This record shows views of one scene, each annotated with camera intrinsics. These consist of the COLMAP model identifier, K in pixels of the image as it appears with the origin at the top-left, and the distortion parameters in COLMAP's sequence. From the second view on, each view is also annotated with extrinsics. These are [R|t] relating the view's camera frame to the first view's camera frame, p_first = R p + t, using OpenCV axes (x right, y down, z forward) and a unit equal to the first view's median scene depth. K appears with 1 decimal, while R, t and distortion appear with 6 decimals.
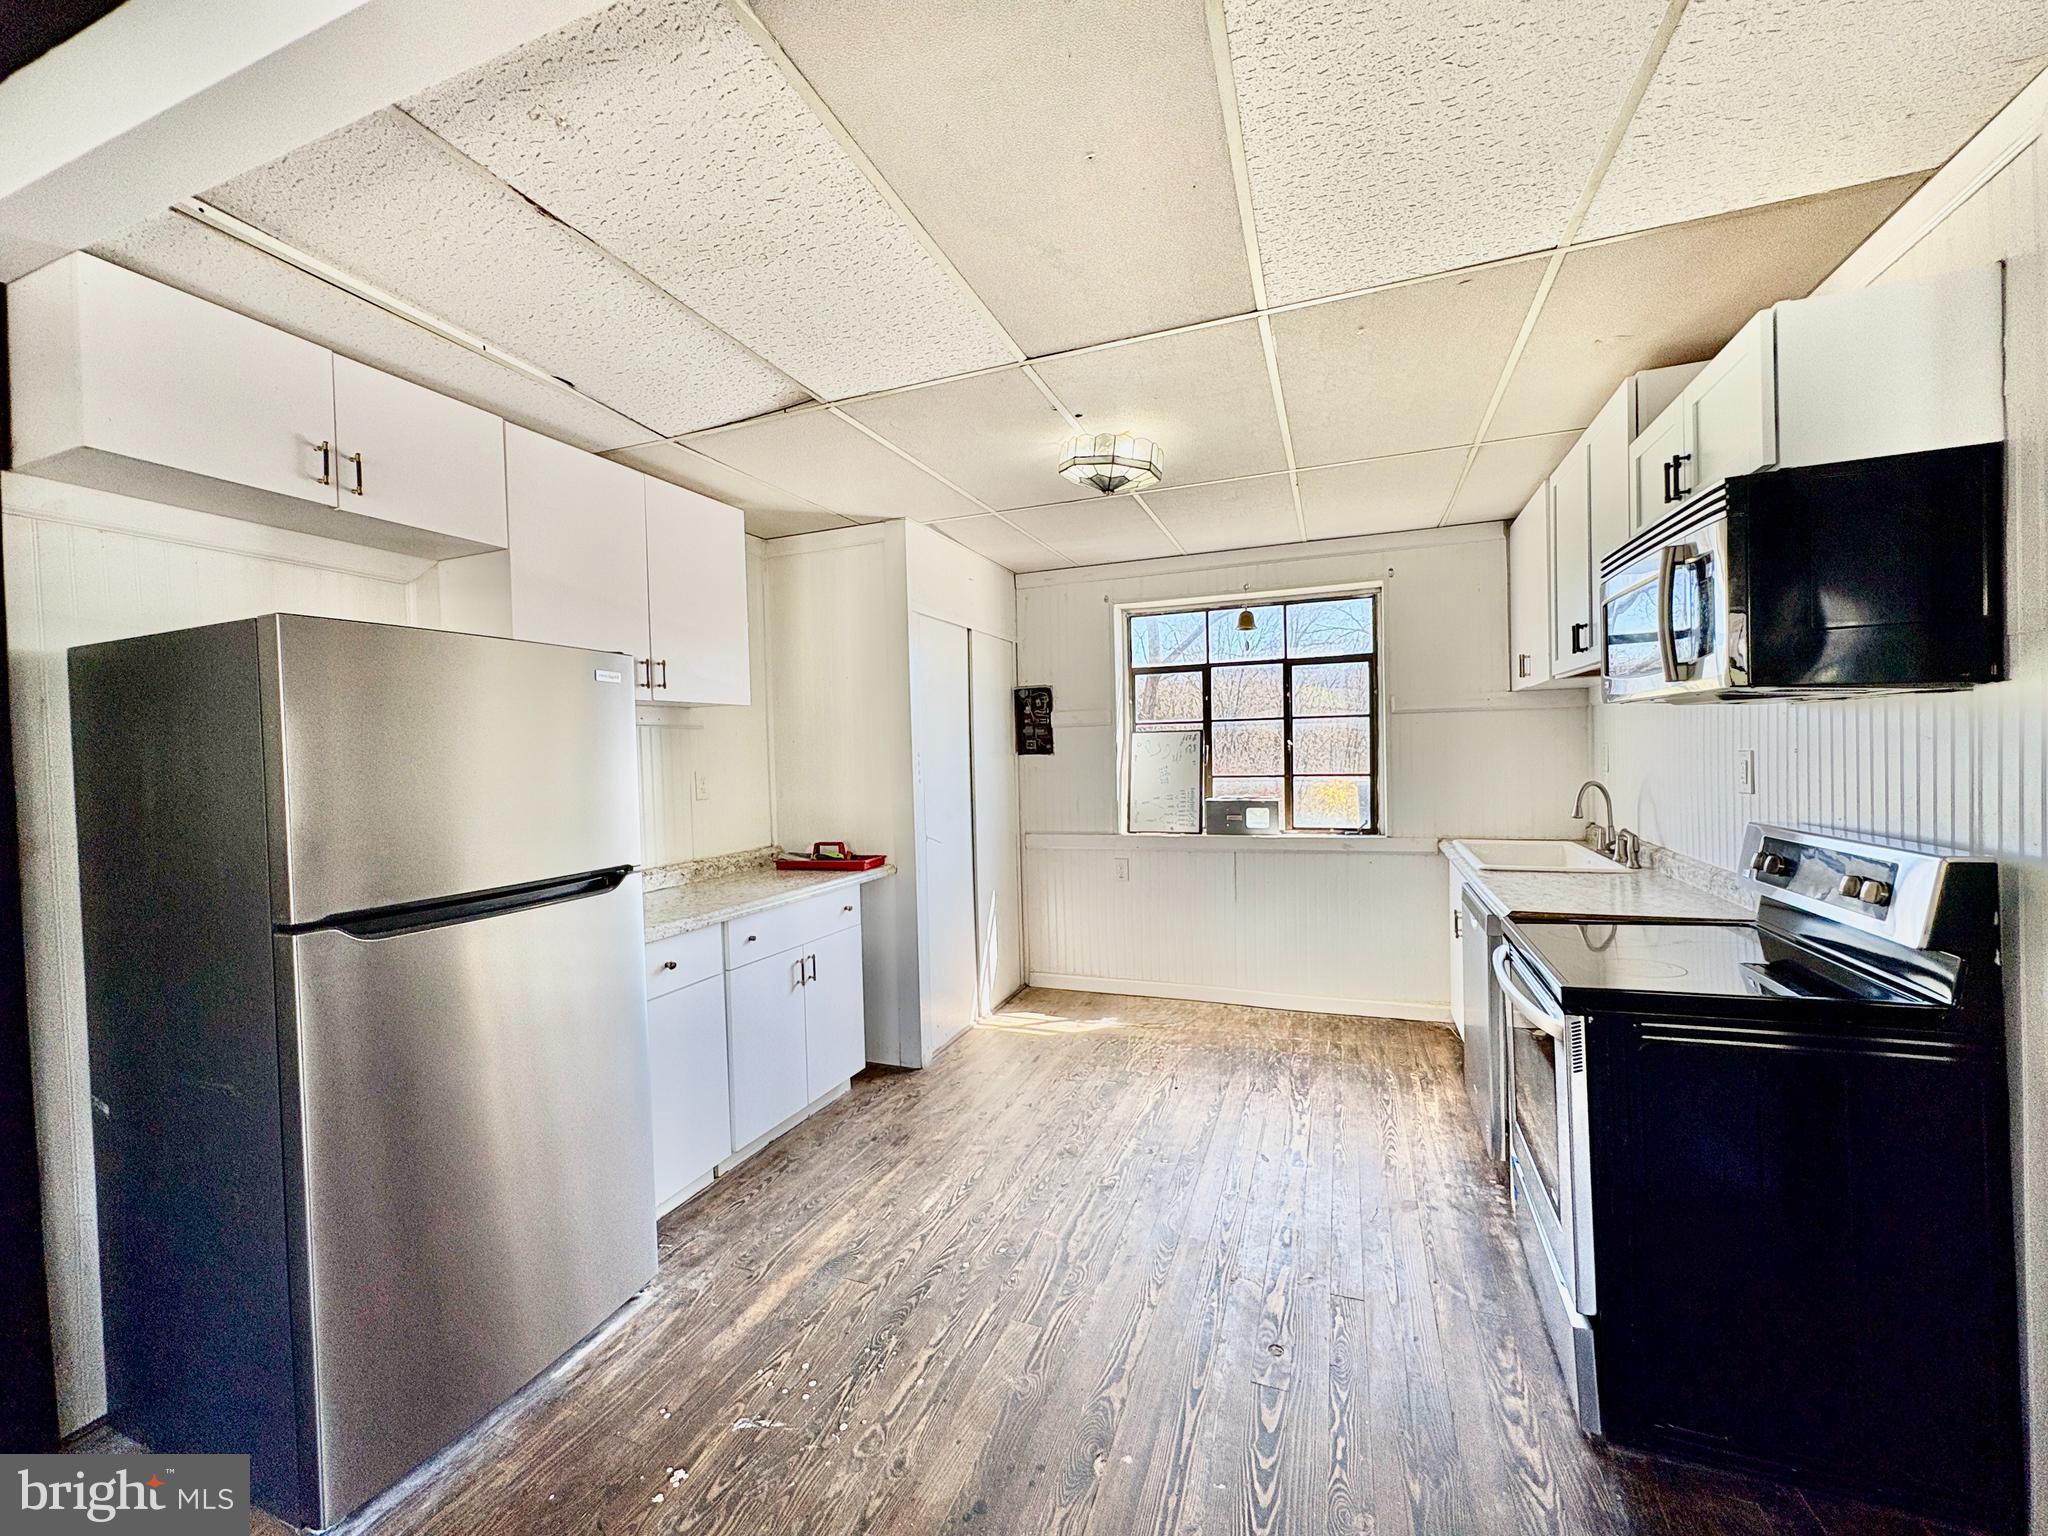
lens RADIAL K [[813.8, 0, 1028.0], [0, 813.8, 765.8], [0, 0, 1]] dist [0.000007, 0.000215]
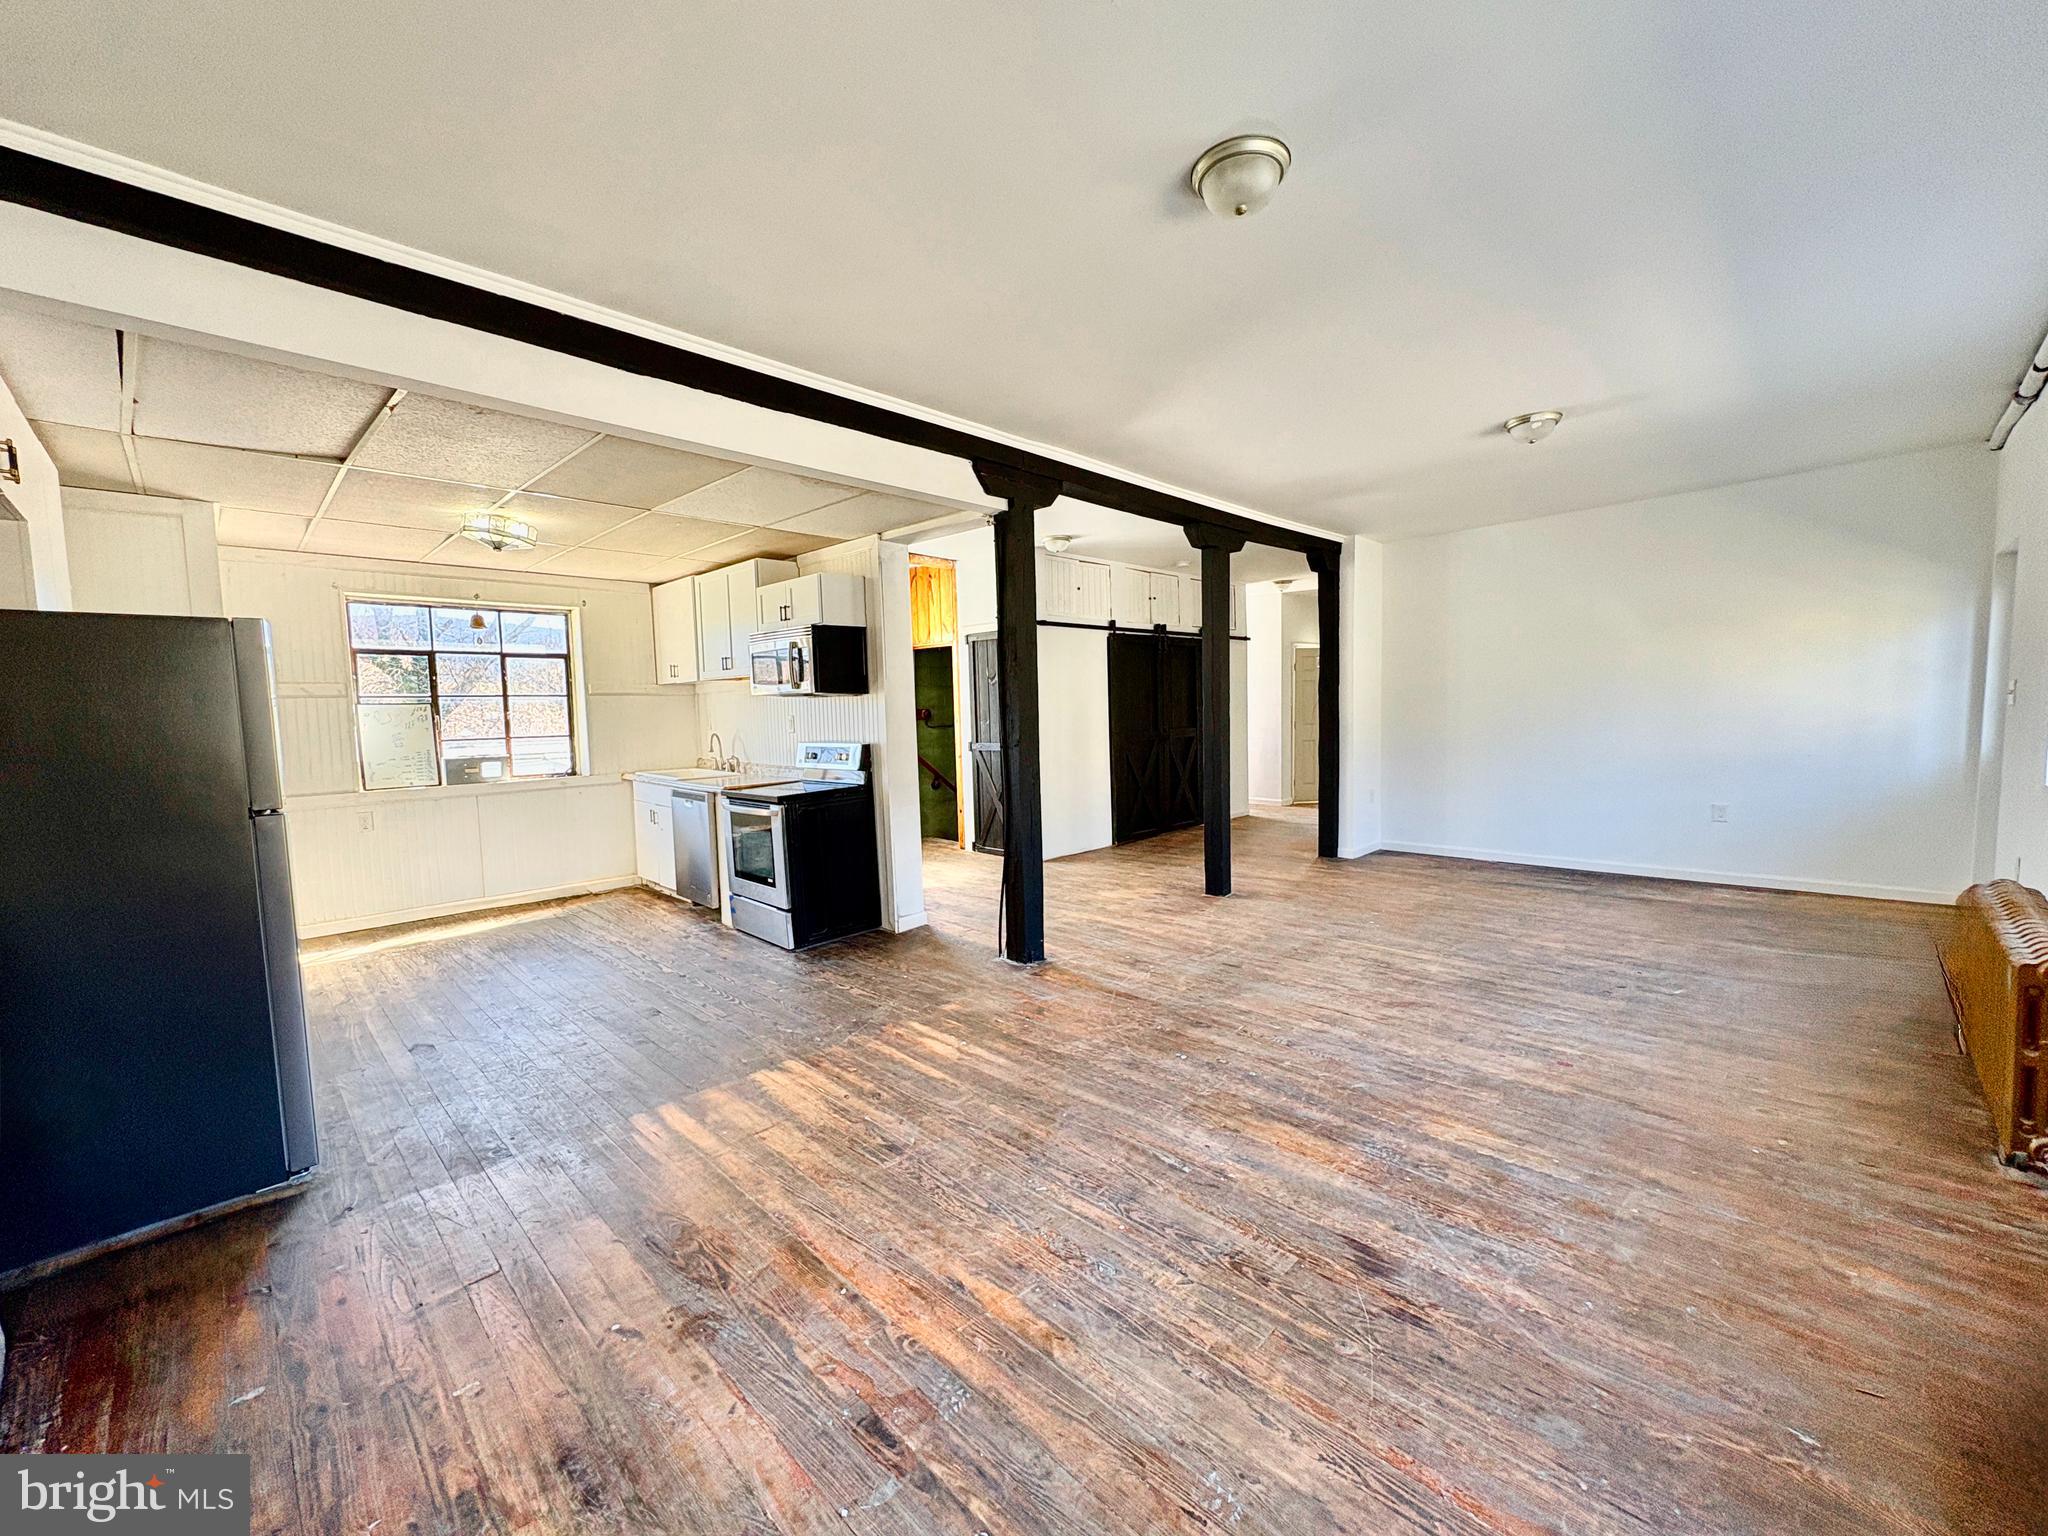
lens RADIAL K [[813.8, 0, 1028.0], [0, 813.8, 765.8], [0, 0, 1]] dist [0.000007, 0.000215]
pose [[0.399401, -0.052703, 0.915260, -0.606048], [0.029879, 0.998564, 0.044462, 0.024747], [-0.916289, 0.009589, 0.400402, -0.358766]]
